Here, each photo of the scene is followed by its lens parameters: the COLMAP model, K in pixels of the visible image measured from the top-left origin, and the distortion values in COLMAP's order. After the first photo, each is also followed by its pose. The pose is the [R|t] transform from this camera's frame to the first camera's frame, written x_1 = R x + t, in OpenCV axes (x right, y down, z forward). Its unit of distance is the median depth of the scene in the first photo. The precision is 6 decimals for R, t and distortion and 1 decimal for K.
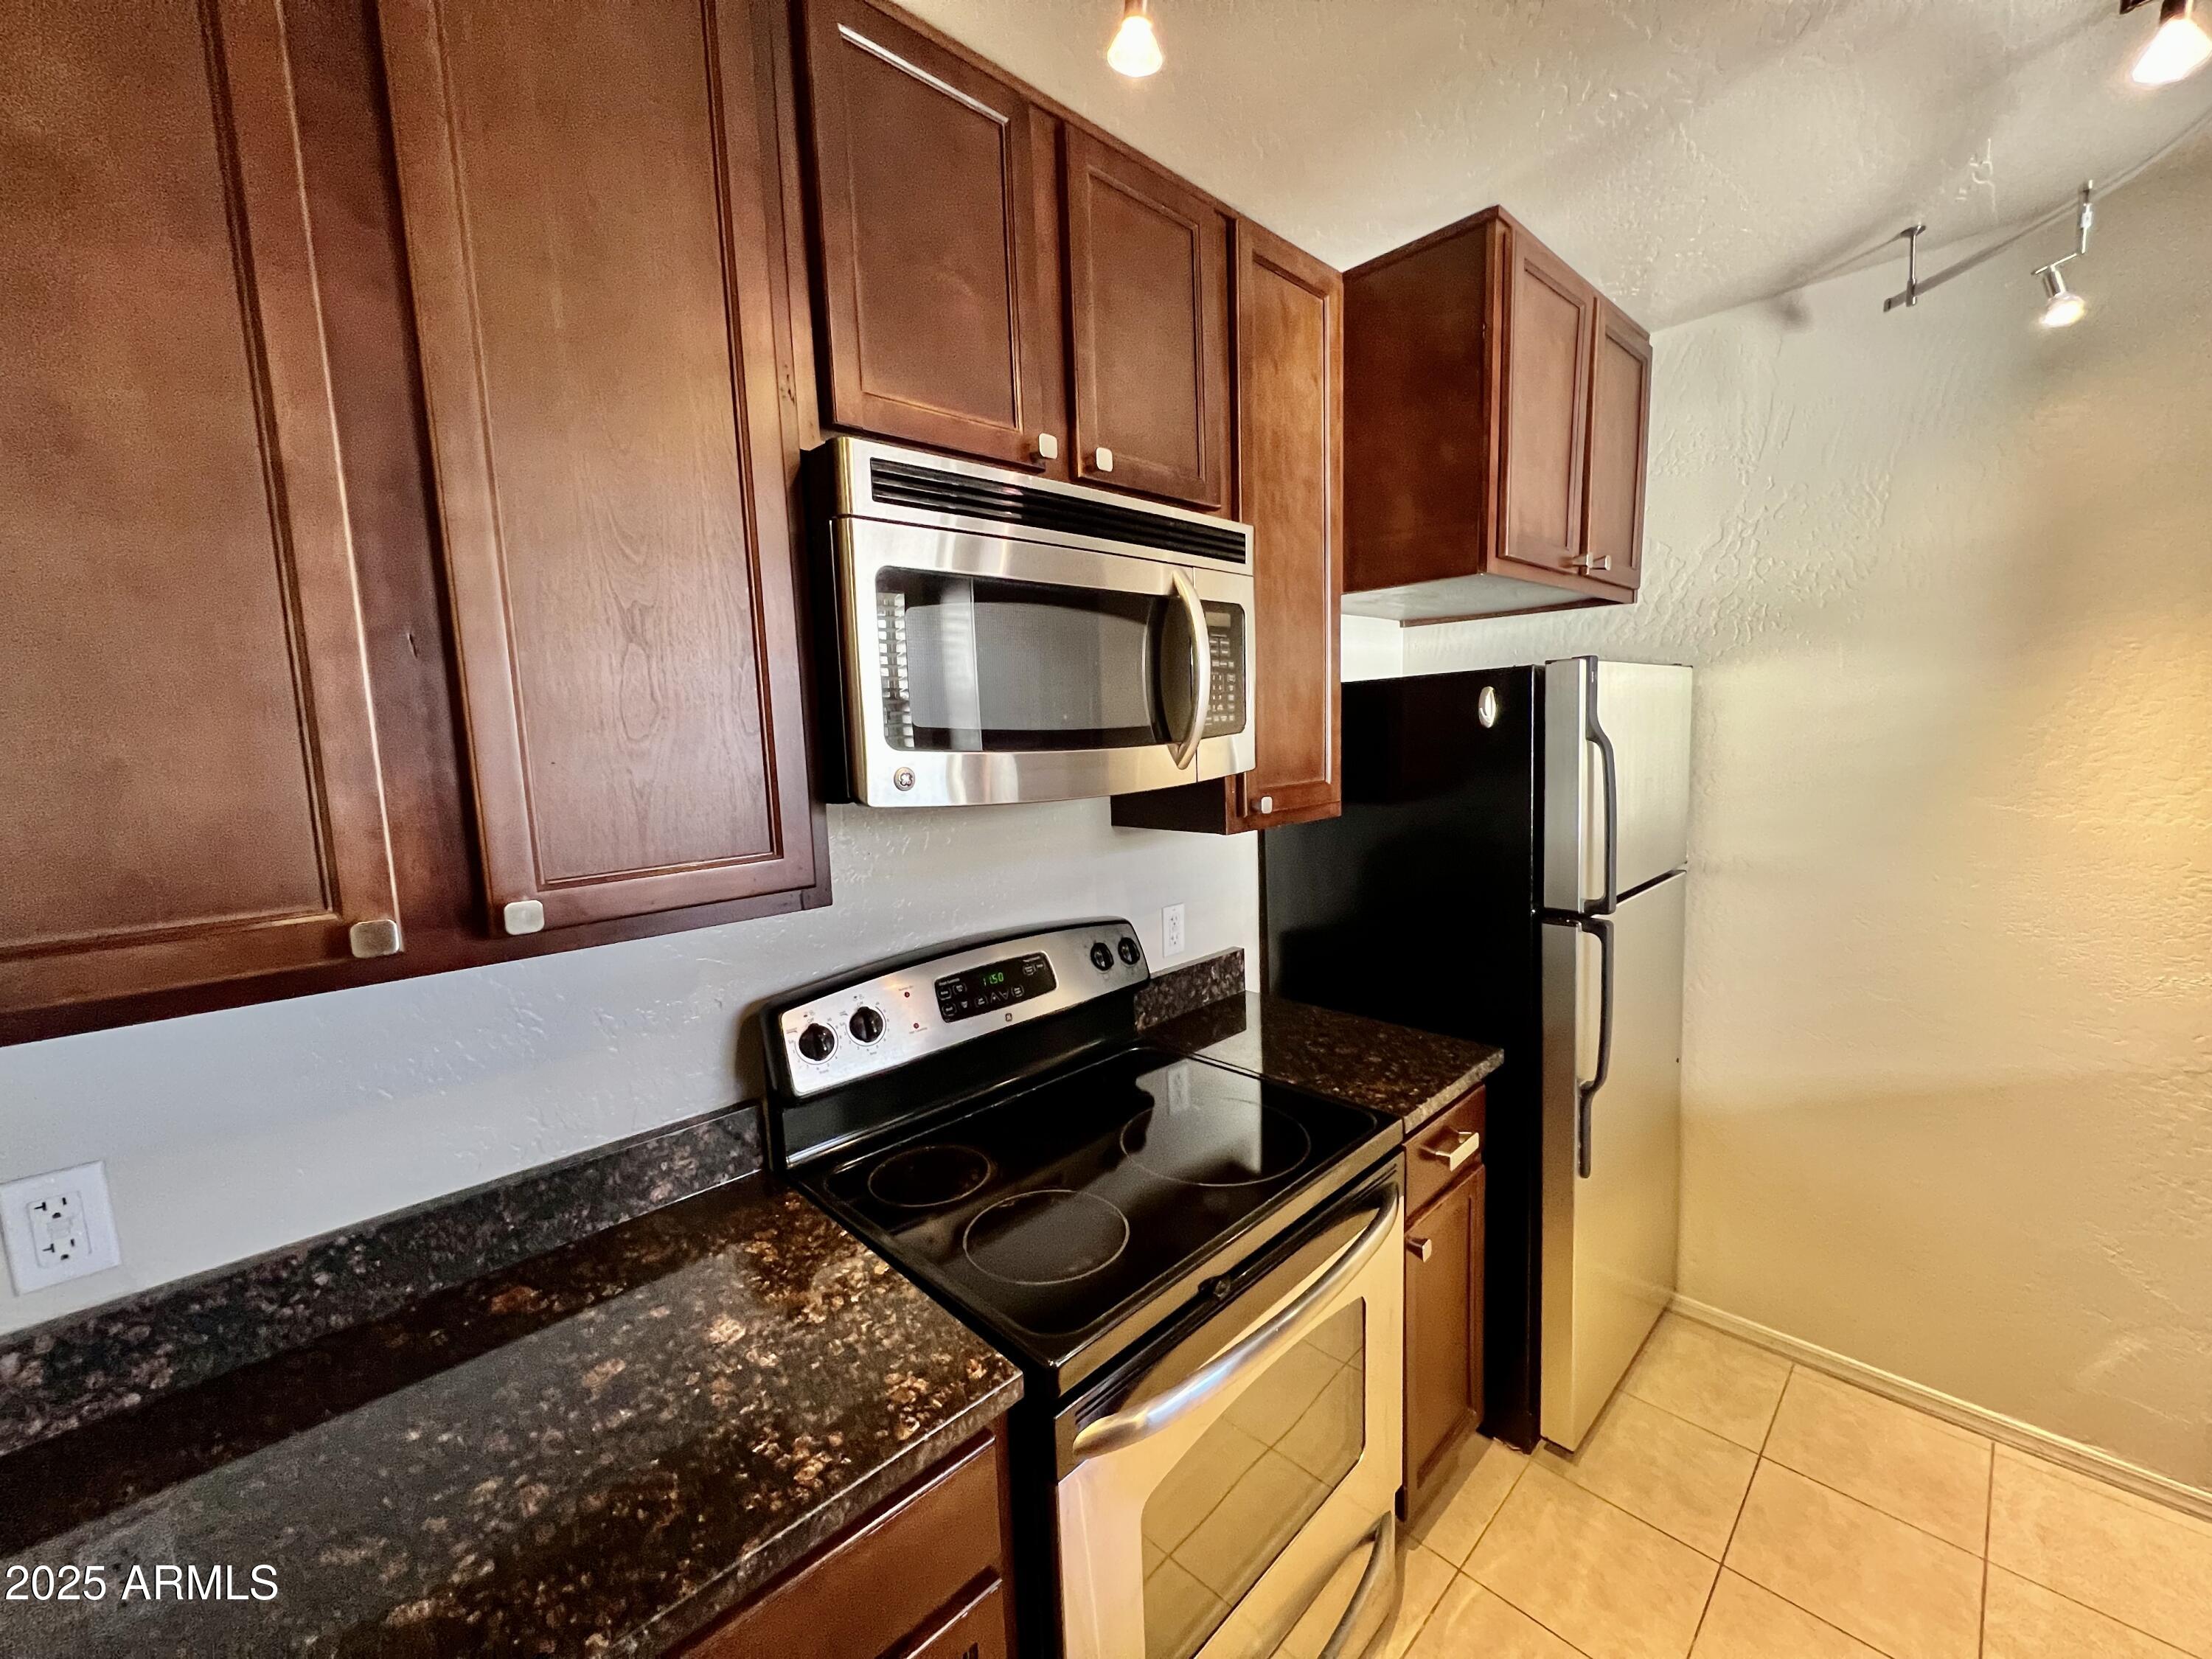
lens RADIAL K [[880.9, 0, 1118.3], [0, 880.9, 837.7], [0, 0, 1]] dist [-0.002567, 0.000069]
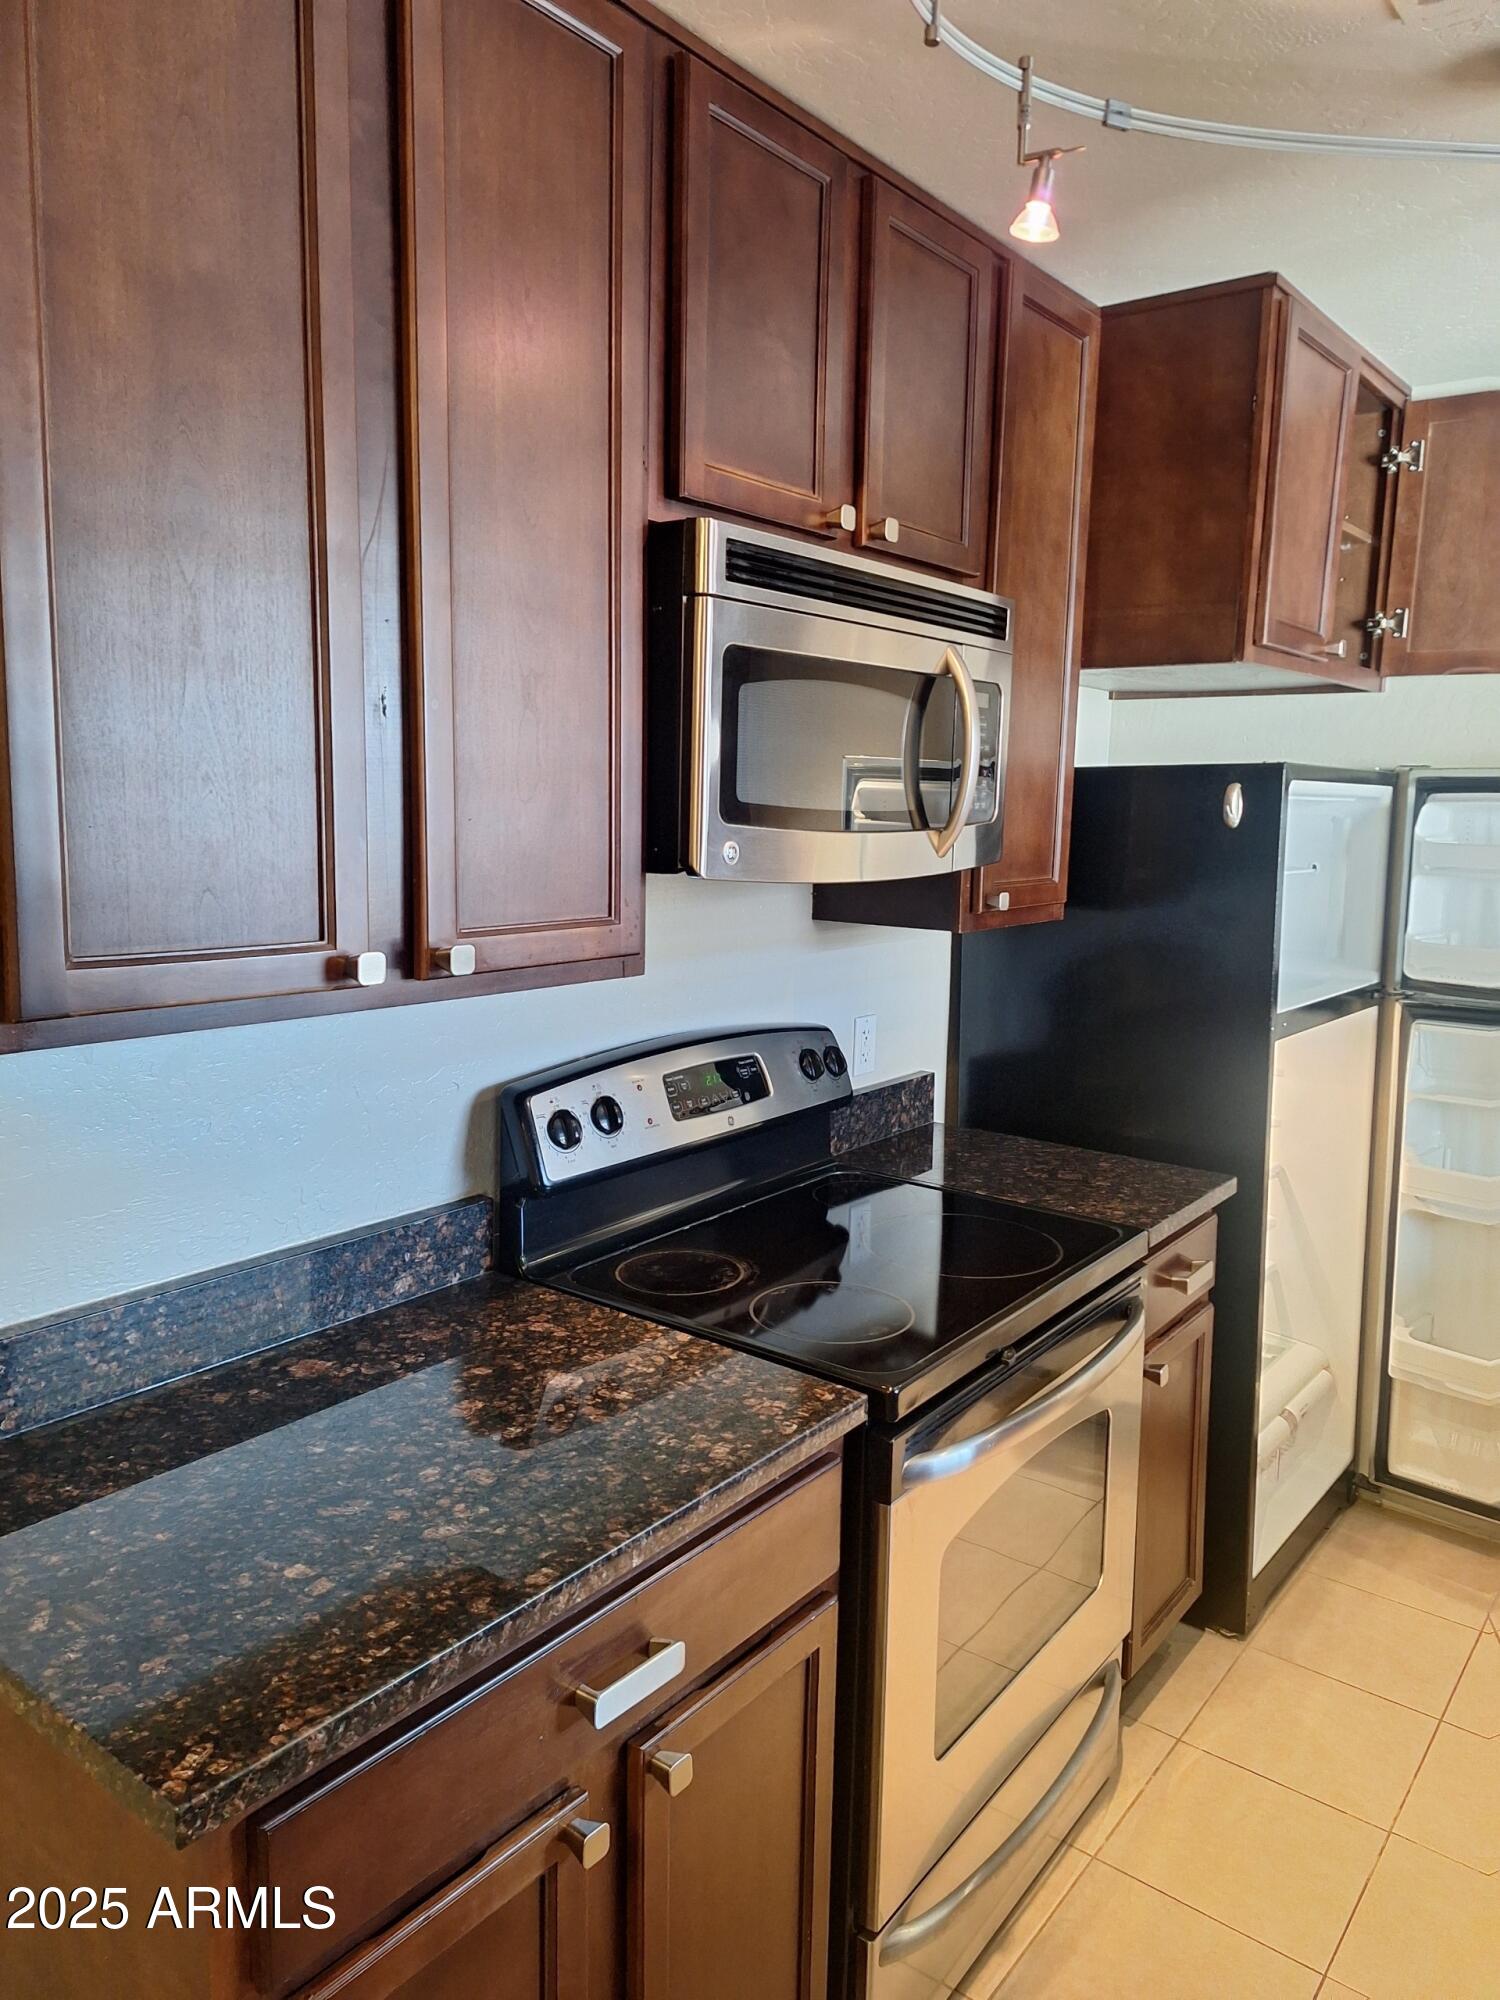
lens RADIAL K [[1371.3, 0, 761.9], [0, 1371.3, 984.2], [0, 0, 1]] dist [0.114000, -0.159987]
pose [[0.988987, 0.033679, 0.144120, -0.305900], [-0.034793, 0.999381, 0.005216, 0.054615], [-0.143855, -0.010173, 0.989546, -0.413614]]
